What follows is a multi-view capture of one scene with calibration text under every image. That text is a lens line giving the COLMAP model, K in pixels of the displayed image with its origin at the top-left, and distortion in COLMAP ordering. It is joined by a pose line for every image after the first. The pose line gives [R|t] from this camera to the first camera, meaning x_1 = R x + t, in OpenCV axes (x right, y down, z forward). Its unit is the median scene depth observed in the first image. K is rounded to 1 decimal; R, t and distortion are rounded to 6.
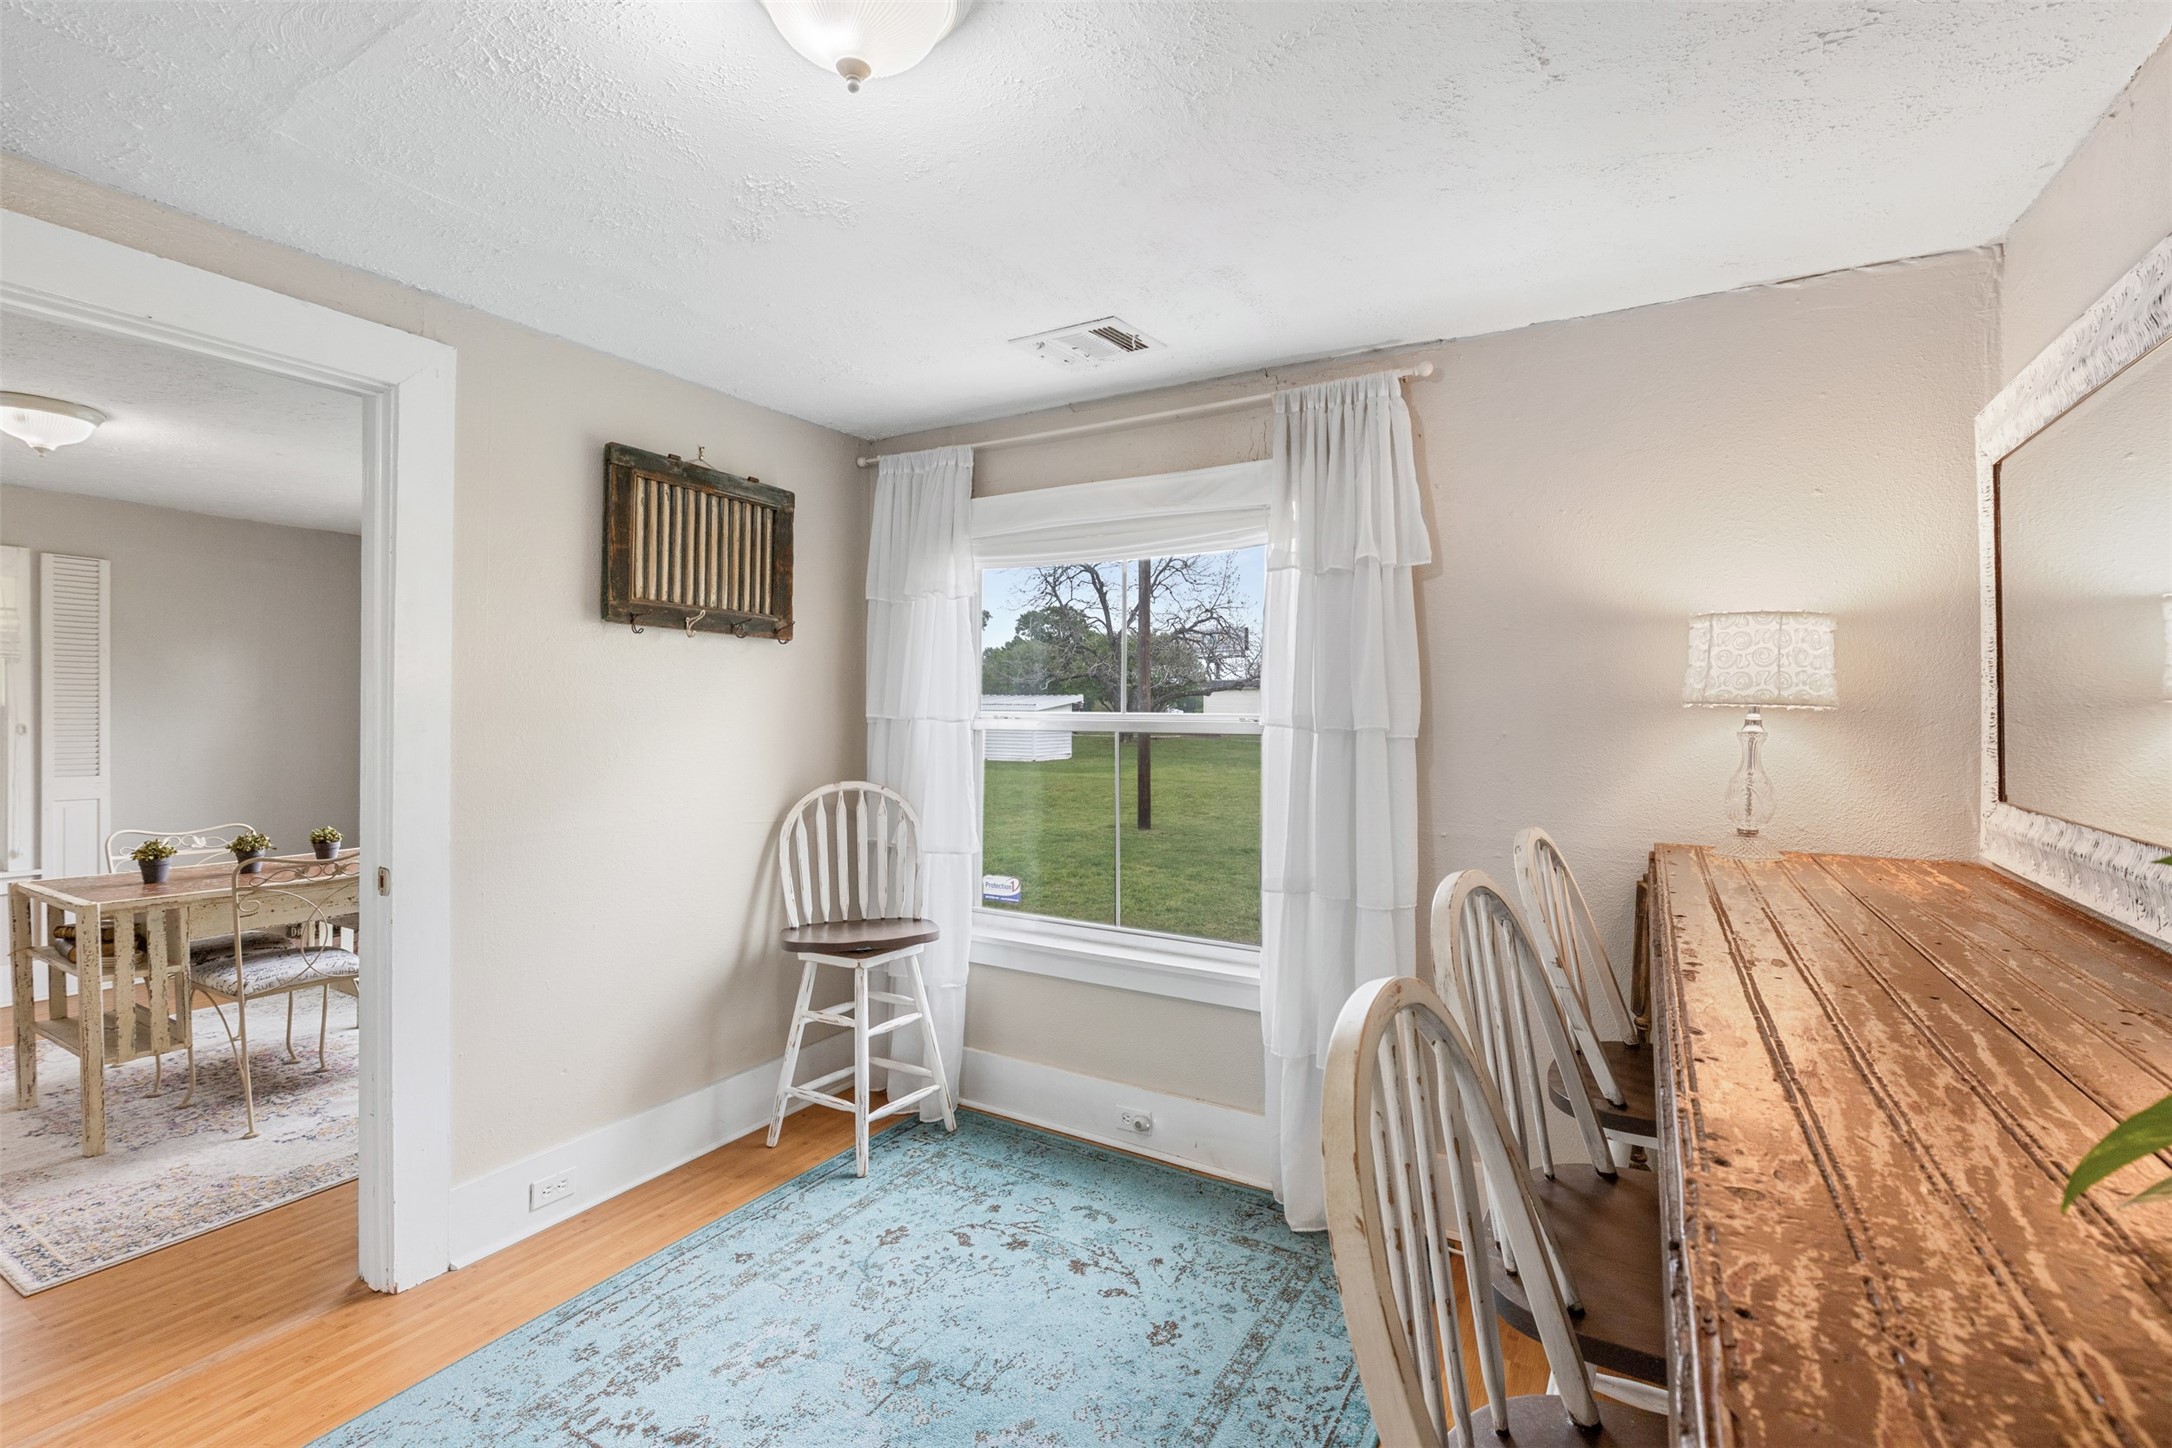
lens RADIAL K [[965.6, 0, 1080.4], [0, 965.6, 738.4], [0, 0, 1]] dist [-0.002333, -0.000684]
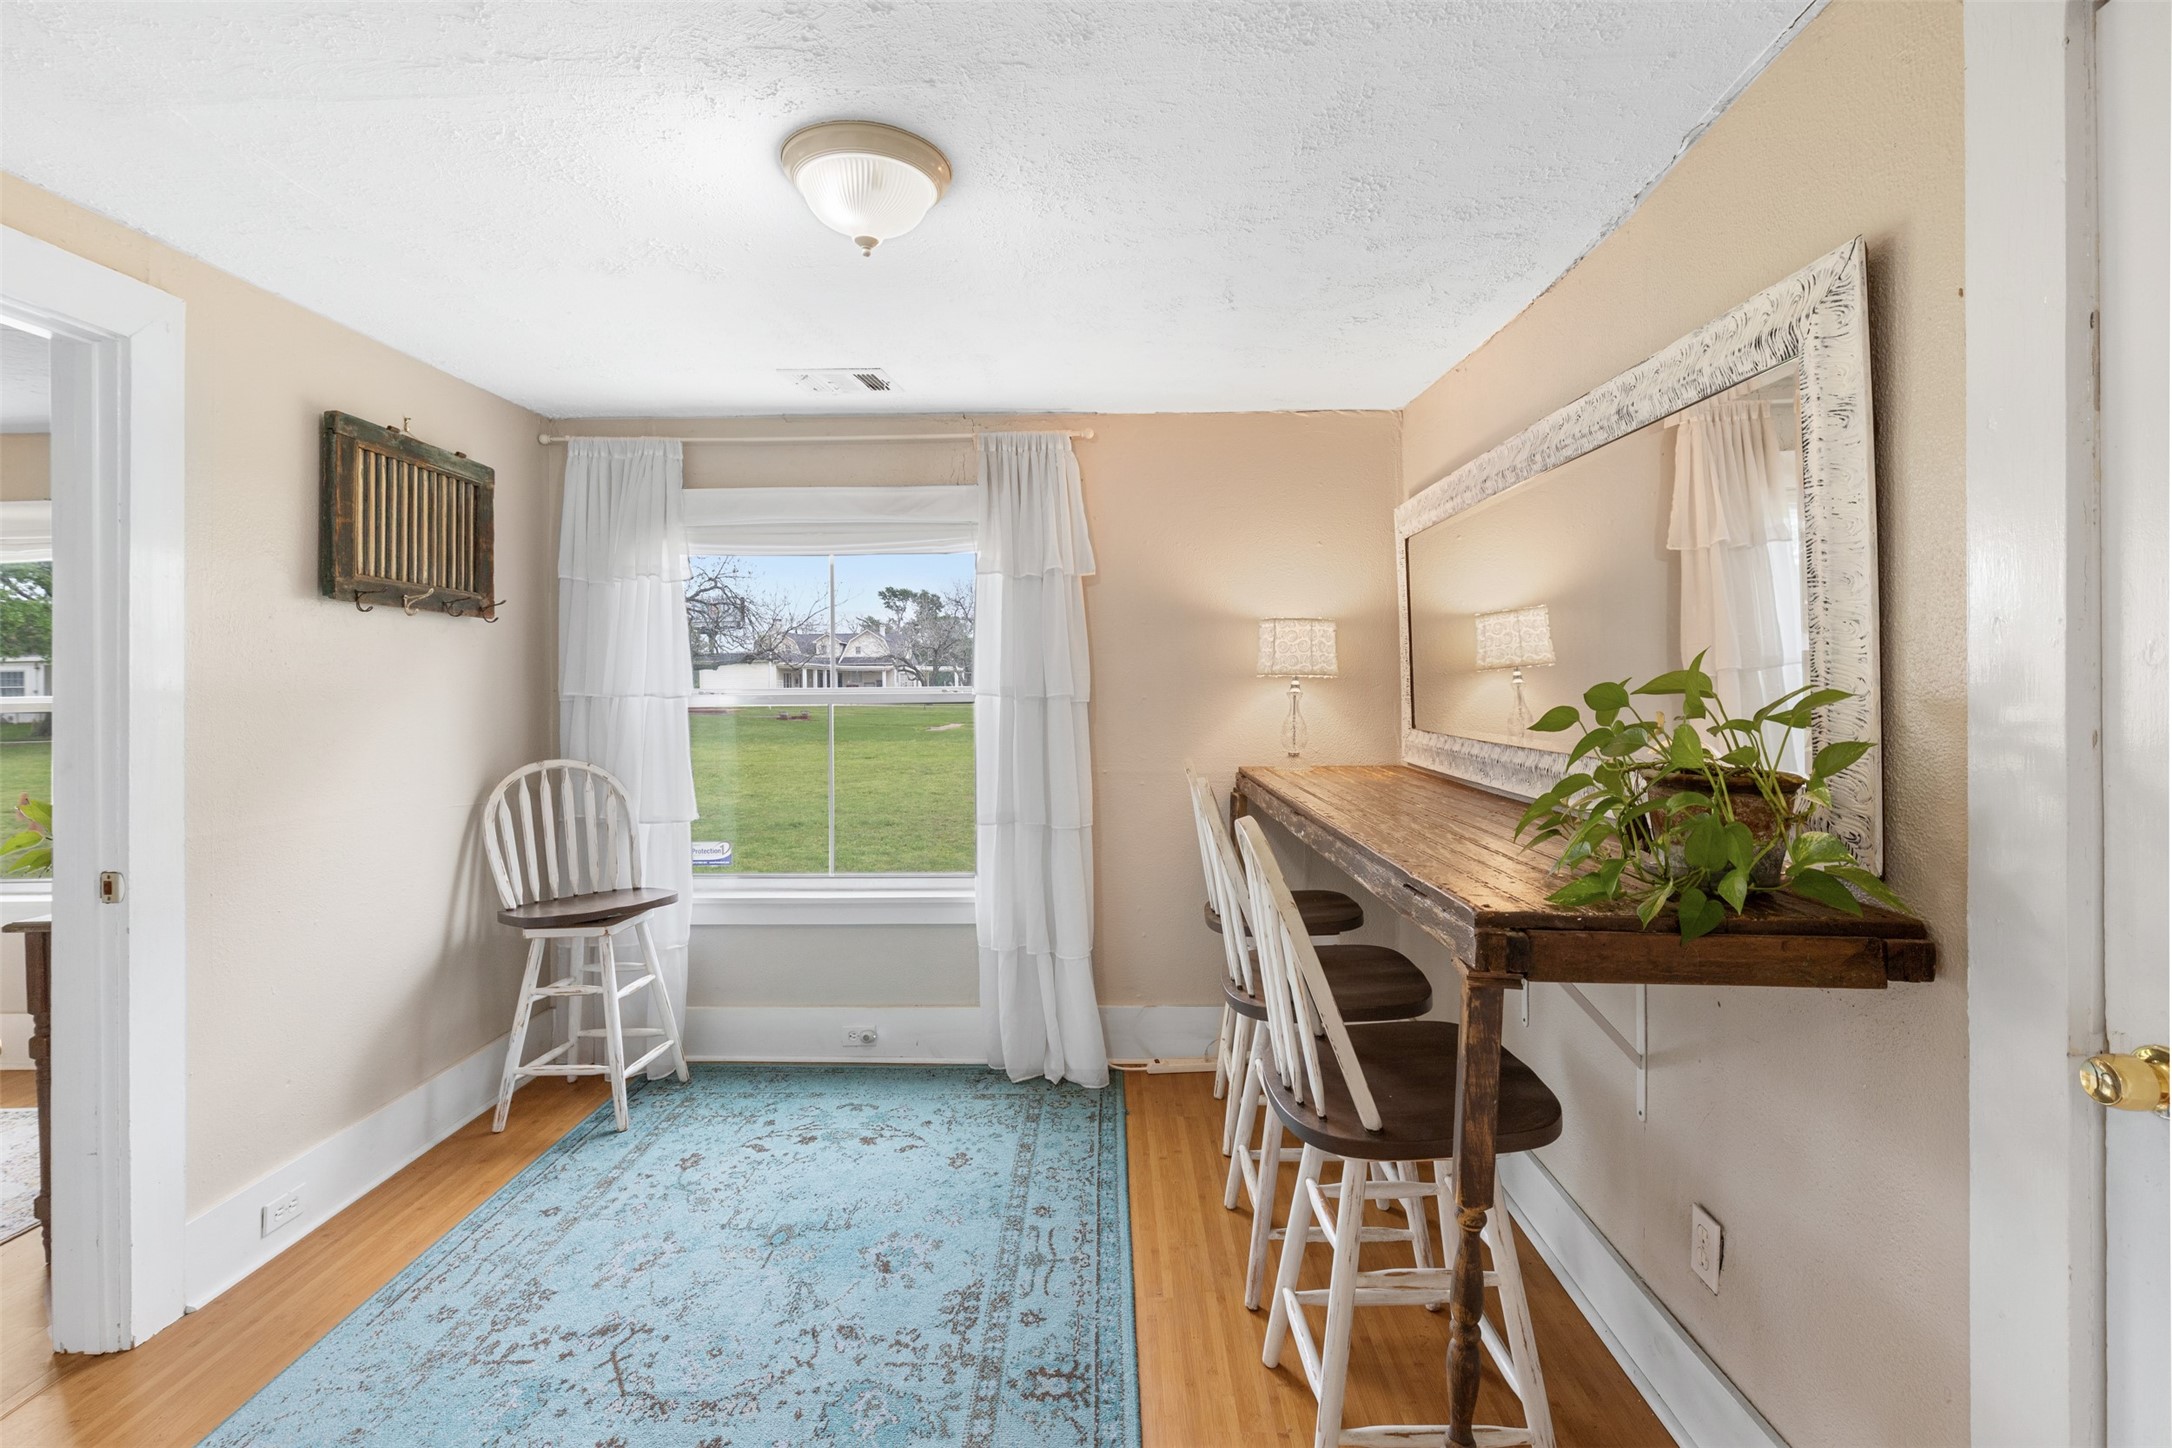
lens RADIAL K [[1000.3, 0, 1075.2], [0, 1000.3, 708.0], [0, 0, 1]] dist [-0.000243, -0.000542]
pose [[0.872367, -0.025738, 0.488173, -0.325378], [0.028095, 0.999602, 0.002497, 0.004008], [-0.488043, 0.011537, 0.872743, -0.205253]]
